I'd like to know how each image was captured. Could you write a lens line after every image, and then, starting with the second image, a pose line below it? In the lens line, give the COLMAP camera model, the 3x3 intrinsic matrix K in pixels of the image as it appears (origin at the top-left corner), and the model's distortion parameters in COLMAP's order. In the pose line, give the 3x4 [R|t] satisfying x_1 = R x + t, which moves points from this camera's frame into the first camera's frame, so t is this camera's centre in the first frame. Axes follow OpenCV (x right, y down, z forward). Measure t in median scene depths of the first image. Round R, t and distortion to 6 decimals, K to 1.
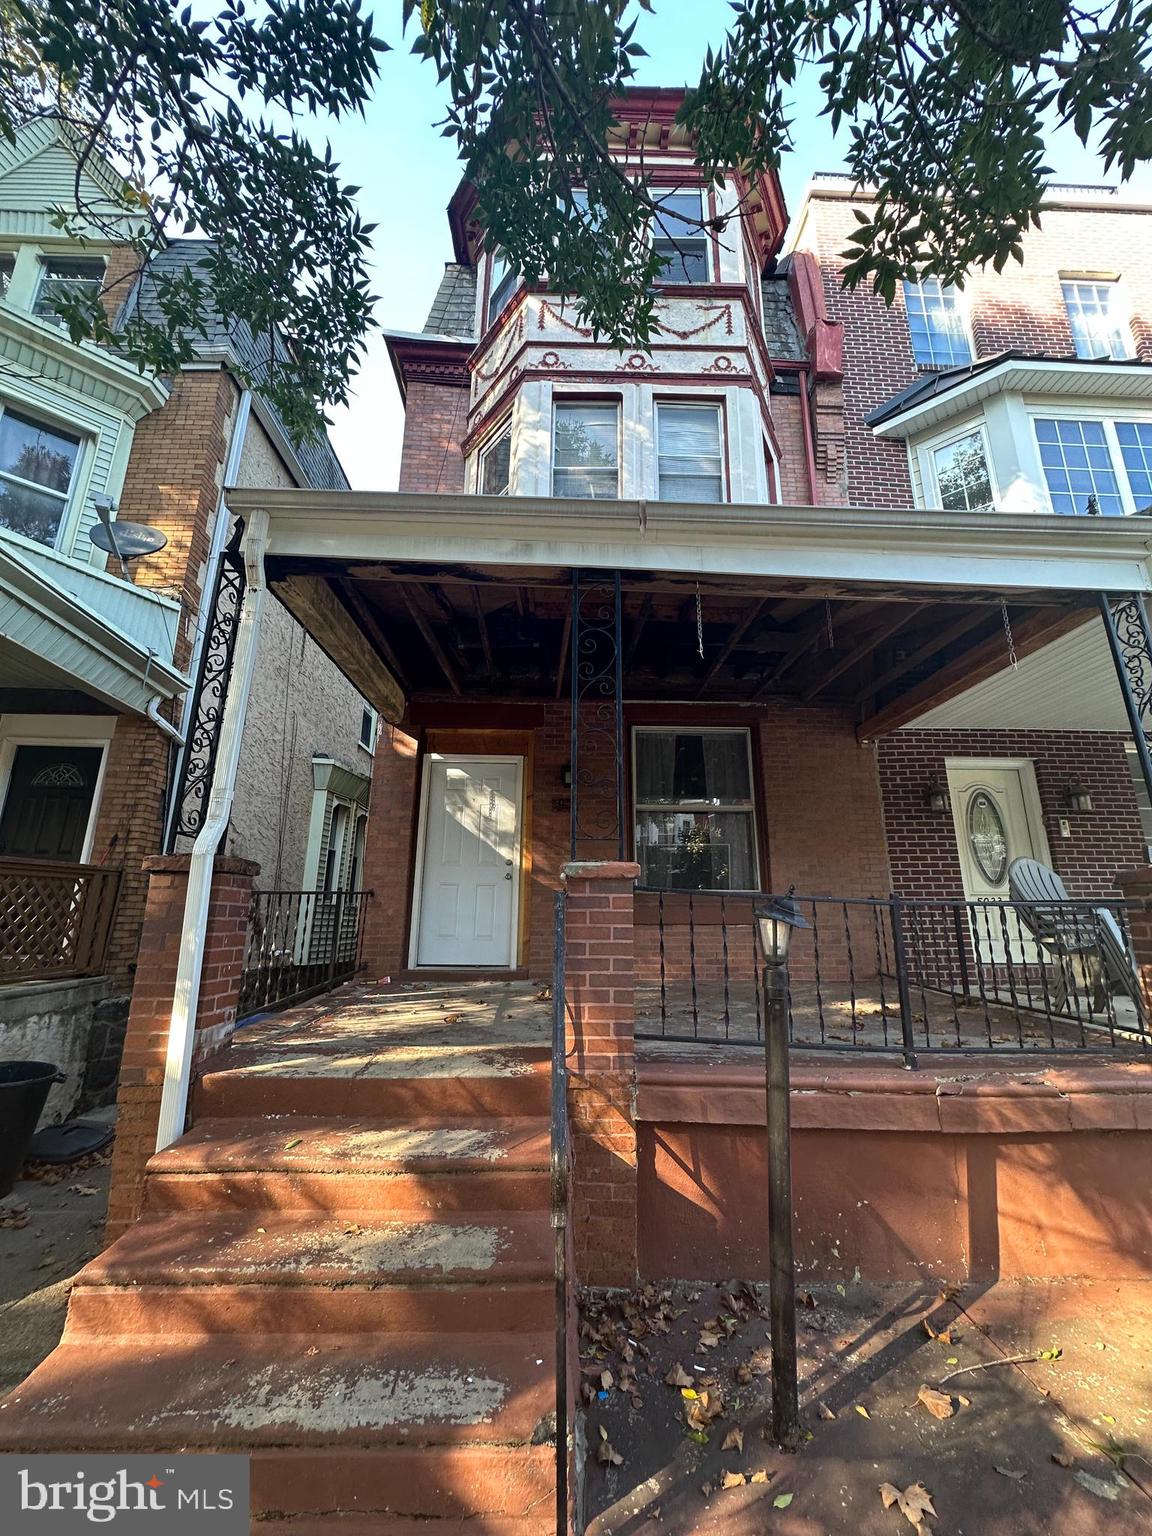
lens RADIAL K [[610.4, 0, 572.6], [0, 610.4, 770.8], [0, 0, 1]] dist [-0.004546, 0.000618]
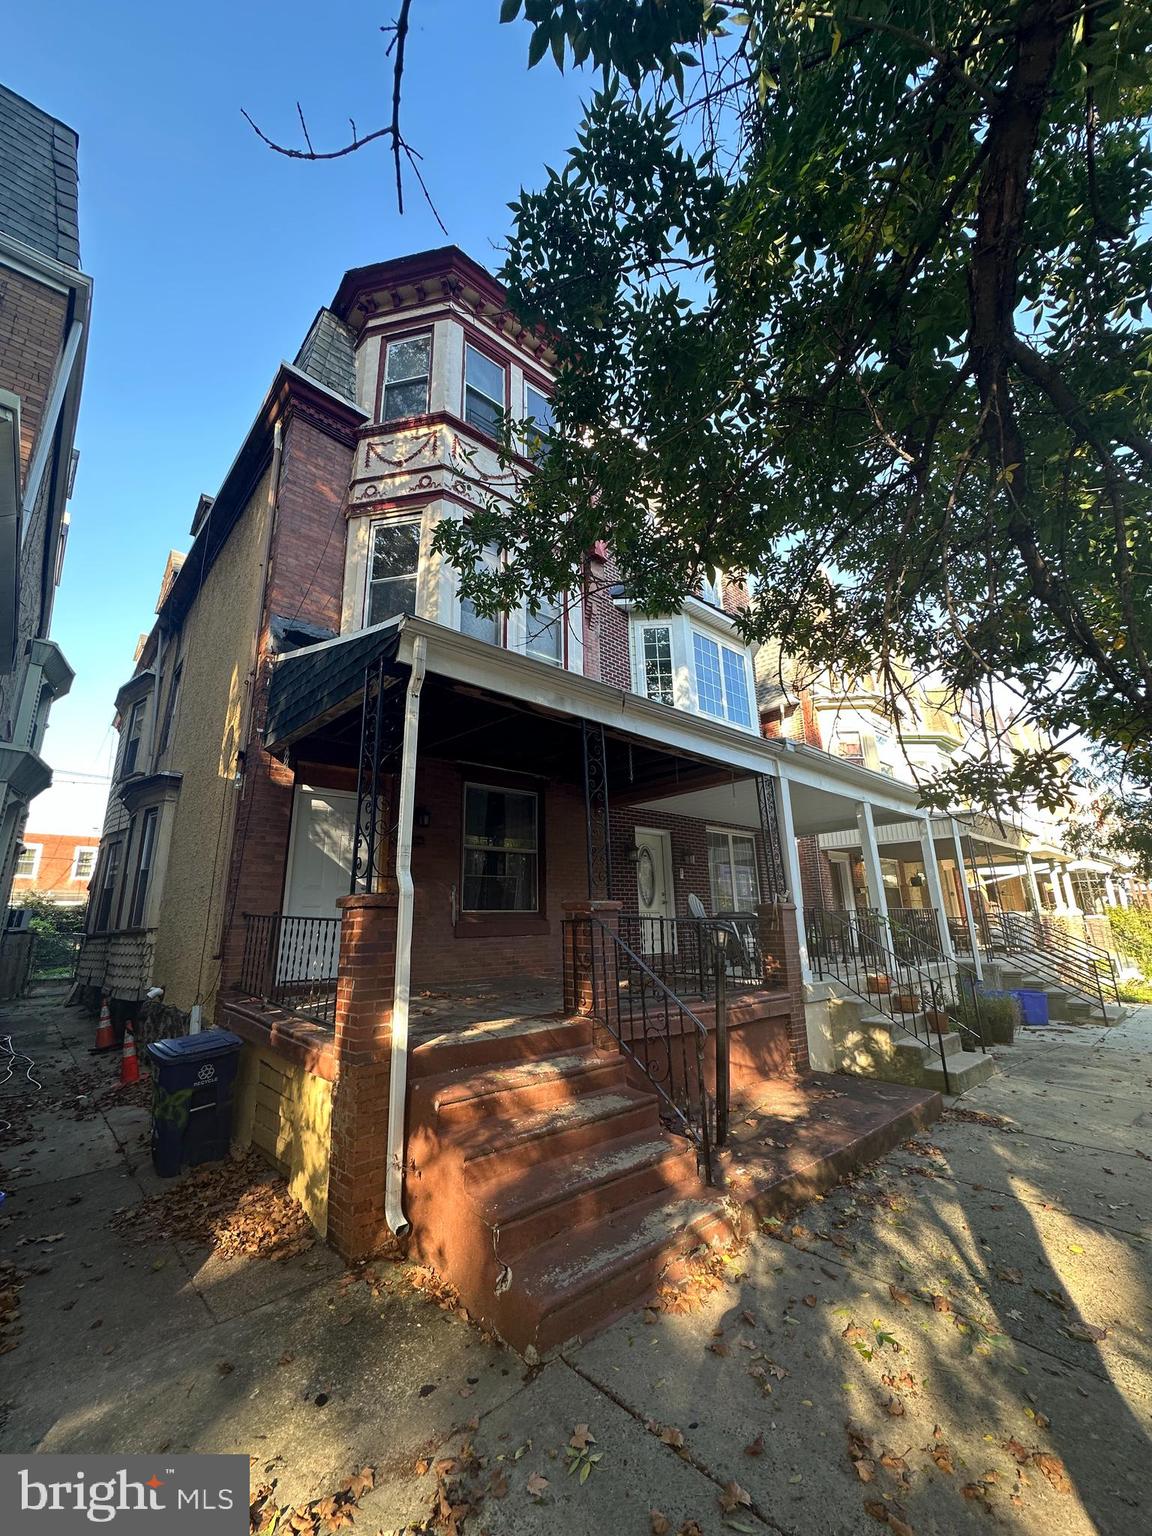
lens RADIAL K [[612.6, 0, 576.0], [0, 612.6, 768.0], [0, 0, 1]] dist [-0.006403, 0.000058]
pose [[0.764654, 0.141005, 0.628825, -0.565525], [-0.127698, 0.989573, -0.066617, -0.048461], [-0.631662, -0.029361, 0.774687, -0.147993]]
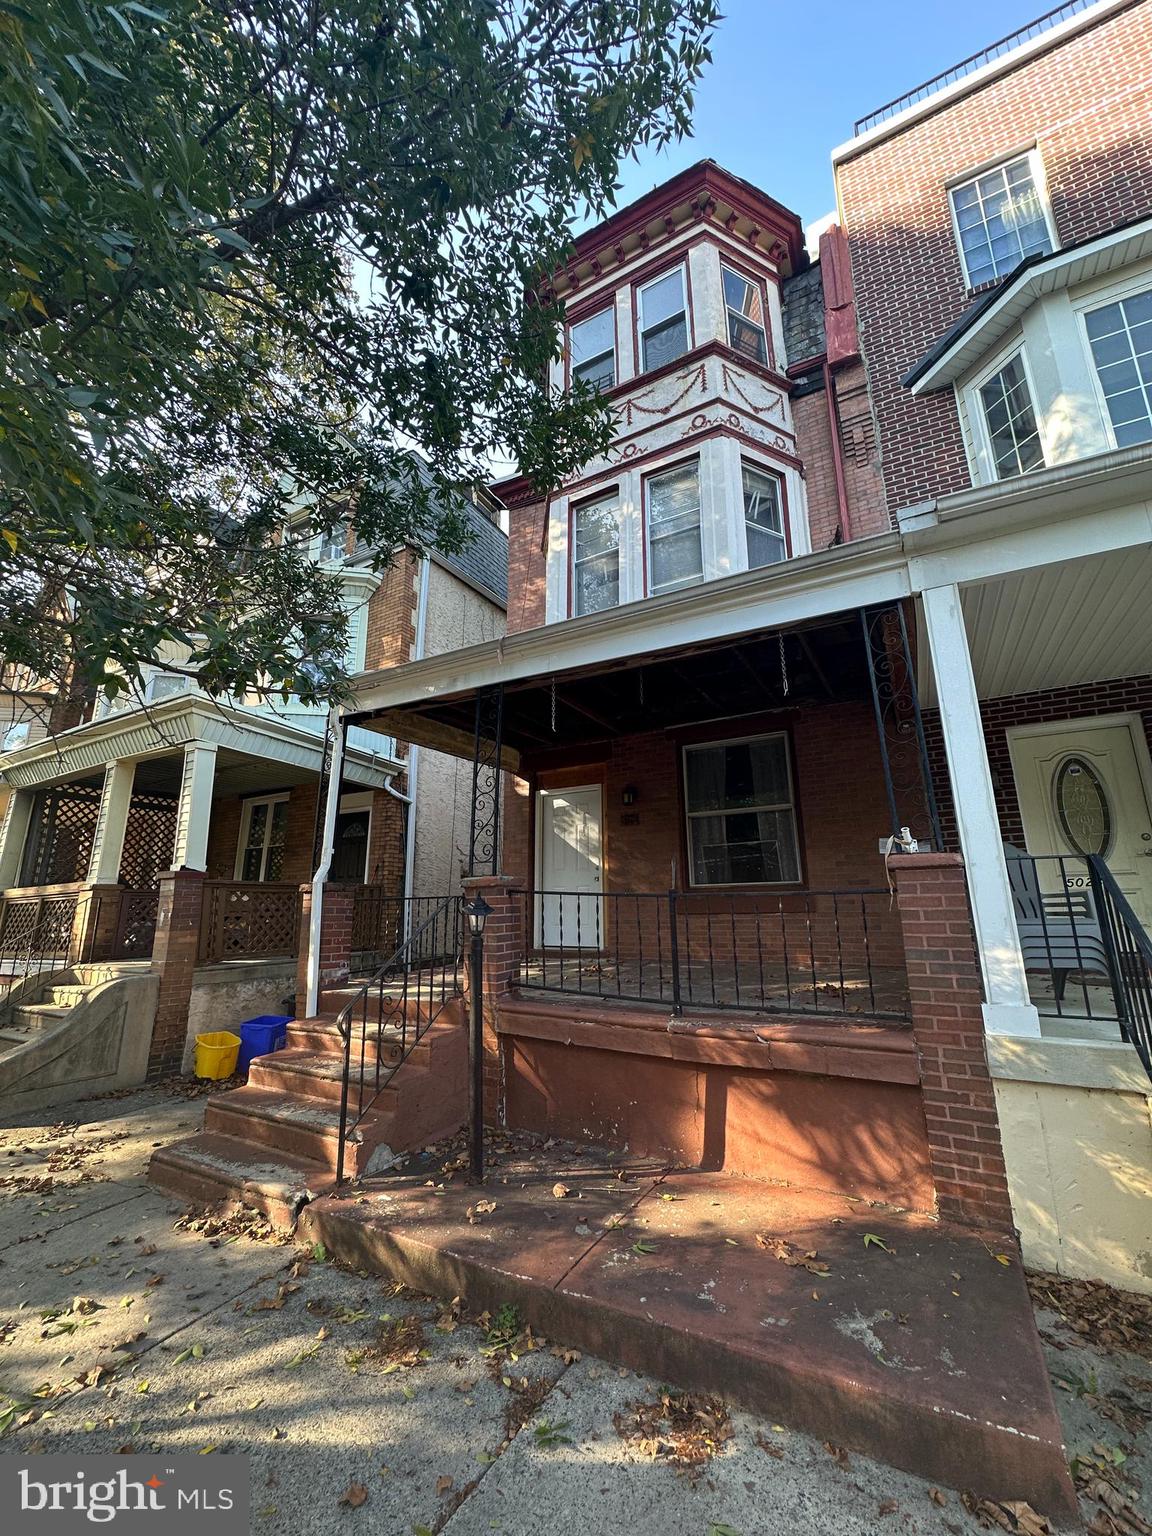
lens RADIAL K [[610.4, 0, 572.6], [0, 610.4, 770.8], [0, 0, 1]] dist [-0.004546, 0.000618]
pose [[0.853860, -0.133981, -0.502963, 0.531783], [0.139526, 0.989855, -0.026813, -0.025949], [0.501453, -0.047282, 0.863892, -0.132687]]
